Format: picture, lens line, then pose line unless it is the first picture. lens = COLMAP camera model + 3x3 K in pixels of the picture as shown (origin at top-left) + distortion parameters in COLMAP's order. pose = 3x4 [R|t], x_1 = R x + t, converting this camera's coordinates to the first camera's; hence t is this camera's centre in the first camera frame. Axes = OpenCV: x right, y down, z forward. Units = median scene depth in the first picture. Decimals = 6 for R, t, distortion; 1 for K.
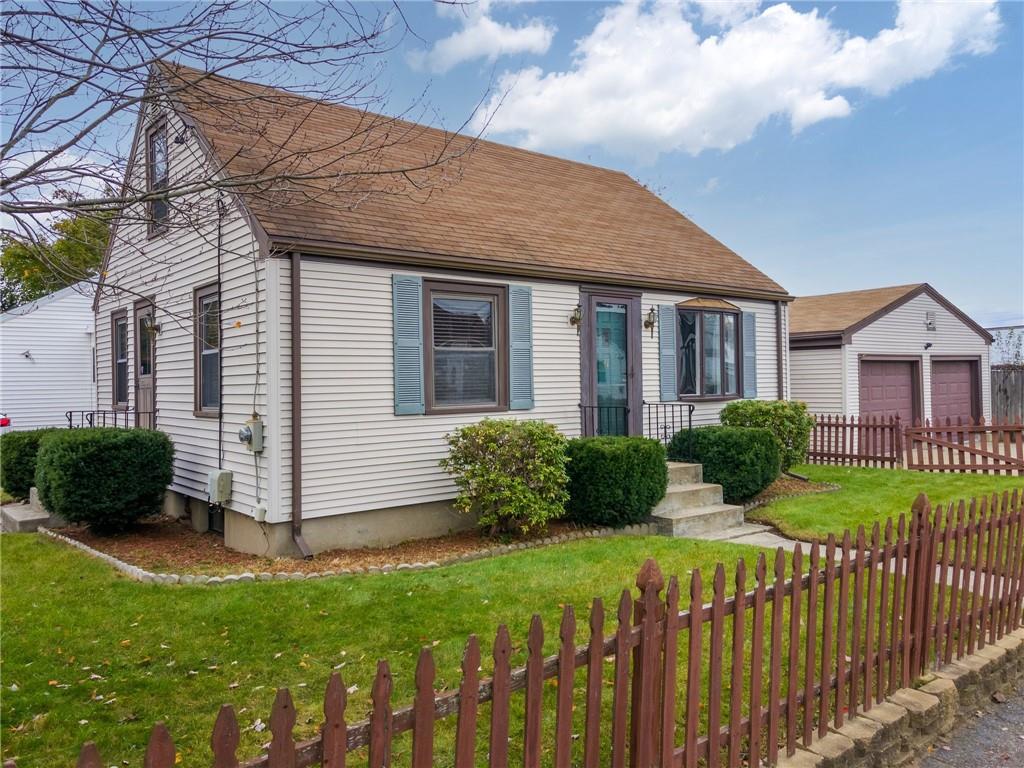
lens RADIAL K [[771.9, 0, 512.0], [0, 771.9, 384.0], [0, 0, 1]] dist [0.059552, 0.002673]
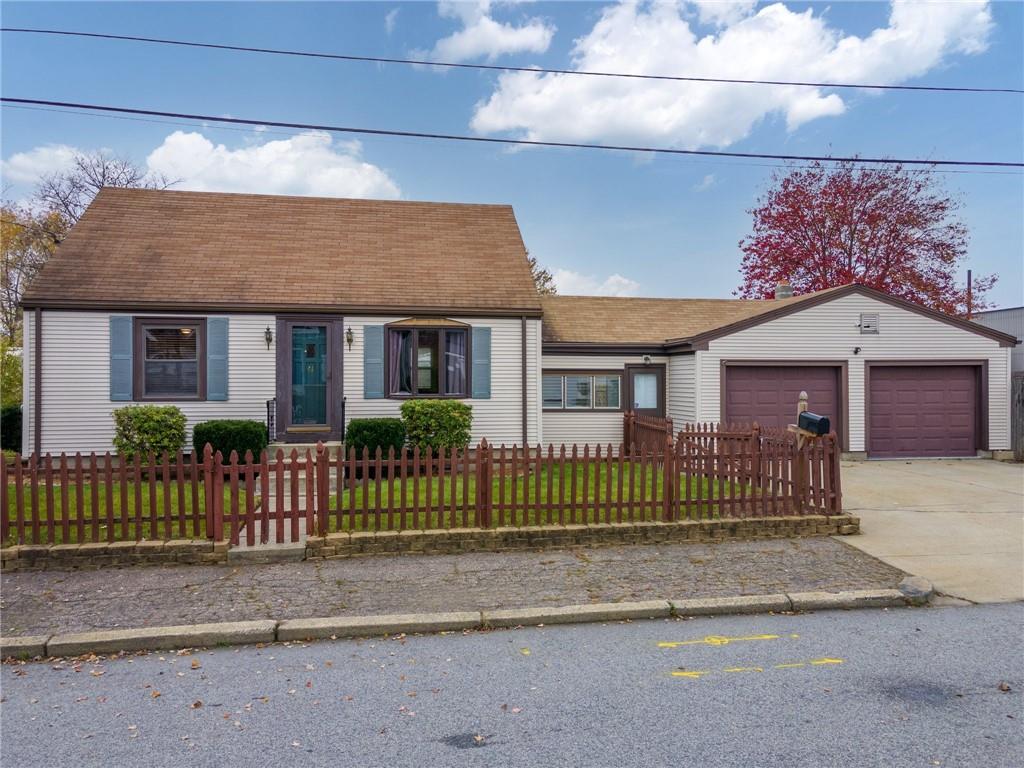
lens RADIAL K [[771.9, 0, 512.0], [0, 771.9, 384.0], [0, 0, 1]] dist [0.059552, 0.002673]
pose [[0.863605, 0.009677, -0.504076, 1.179973], [-0.012838, 0.999914, -0.002799, -0.001504], [0.504005, 0.008888, 0.863655, -0.012984]]
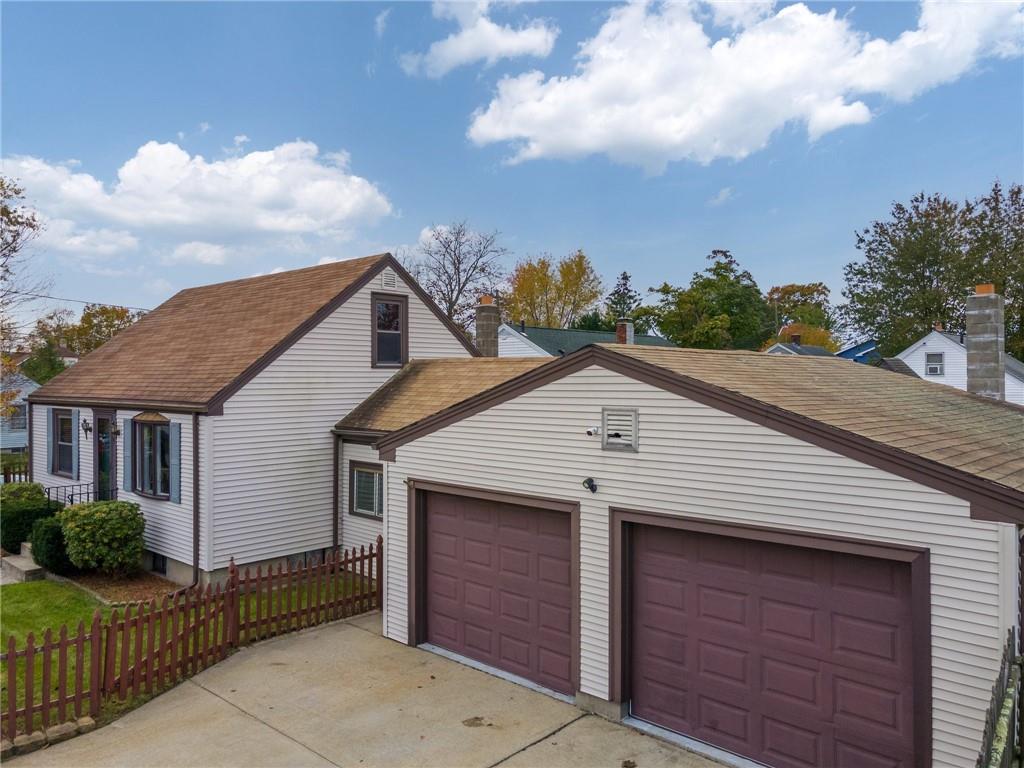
lens RADIAL K [[771.9, 0, 512.0], [0, 771.9, 384.0], [0, 0, 1]] dist [0.059552, 0.002673]
pose [[0.116723, 0.023708, -0.992881, 1.761399], [-0.002400, 0.999719, 0.023589, -0.213466], [0.993162, -0.000371, 0.116747, 1.657835]]
